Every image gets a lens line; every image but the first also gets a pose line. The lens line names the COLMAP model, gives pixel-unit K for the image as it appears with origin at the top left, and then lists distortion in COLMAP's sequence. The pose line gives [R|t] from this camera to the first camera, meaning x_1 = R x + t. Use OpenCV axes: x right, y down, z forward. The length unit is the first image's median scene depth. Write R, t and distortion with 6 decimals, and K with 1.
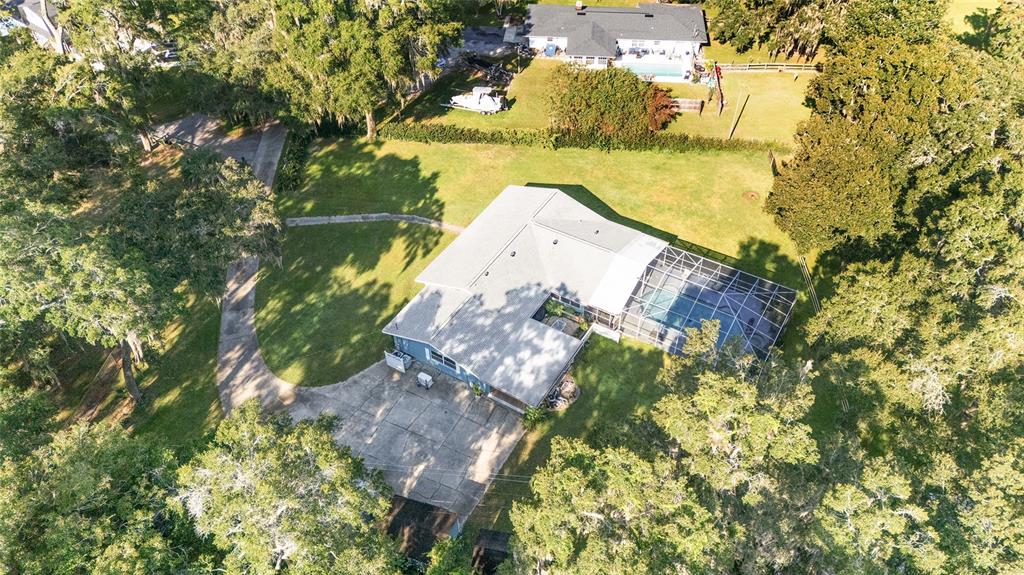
lens RADIAL K [[768.4, 0, 519.7], [0, 768.4, 281.2], [0, 0, 1]] dist [0.023931, -0.001659]
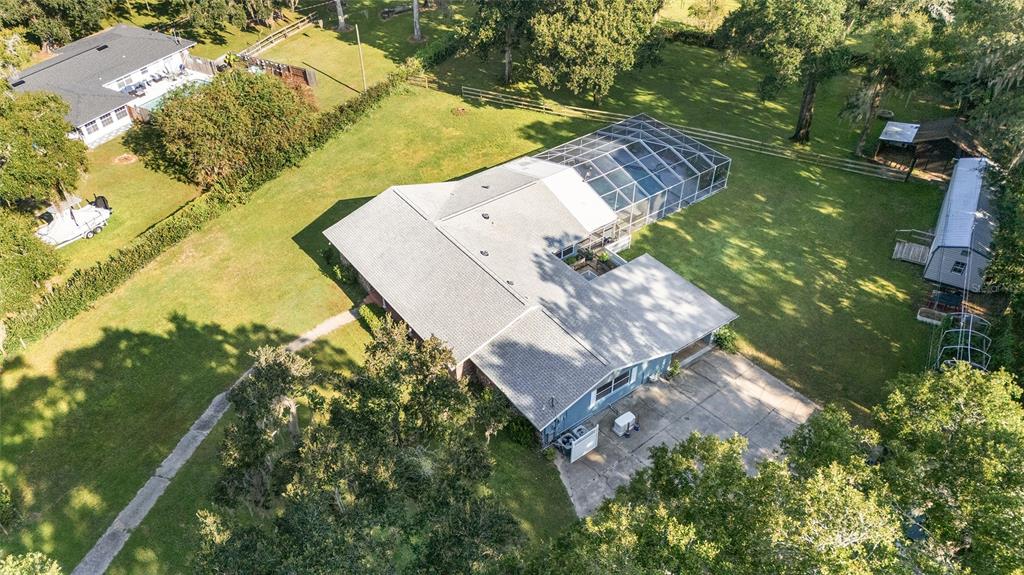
lens RADIAL K [[736.7, 0, 512.0], [0, 736.7, 287.5], [0, 0, 1]] dist [0.032201, 0.000369]
pose [[0.374714, -0.582808, 0.721058, -0.482846], [0.644406, 0.722872, 0.249394, -0.155138], [-0.666581, 0.371203, 0.646435, 0.537932]]
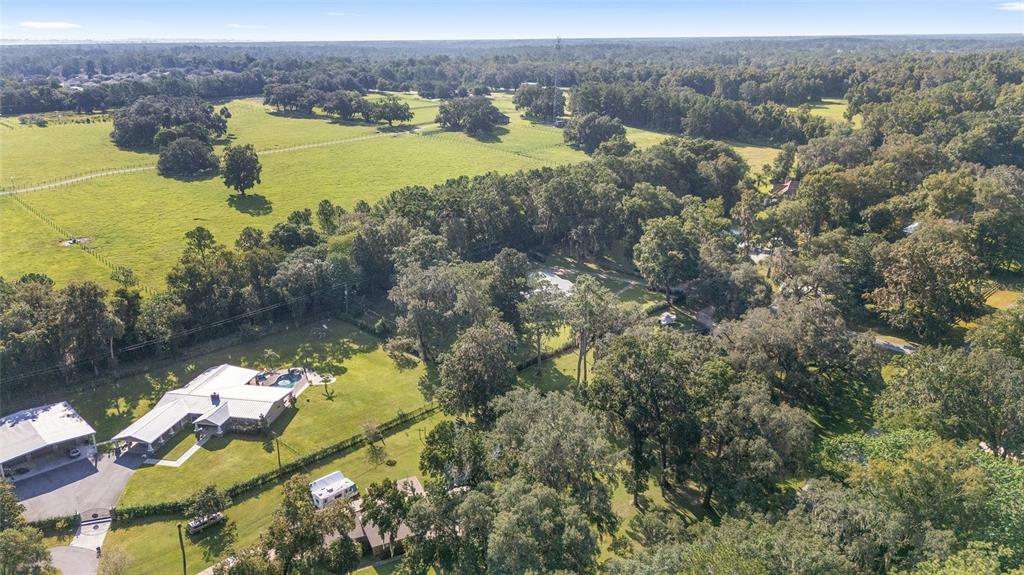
lens RADIAL K [[736.7, 0, 512.0], [0, 736.7, 287.5], [0, 0, 1]] dist [0.032201, 0.000369]
pose [[-0.650527, 0.255502, -0.715215, 2.087097], [-0.515775, 0.542626, 0.662973, -1.797870], [0.557486, 0.800172, -0.221211, 1.496647]]
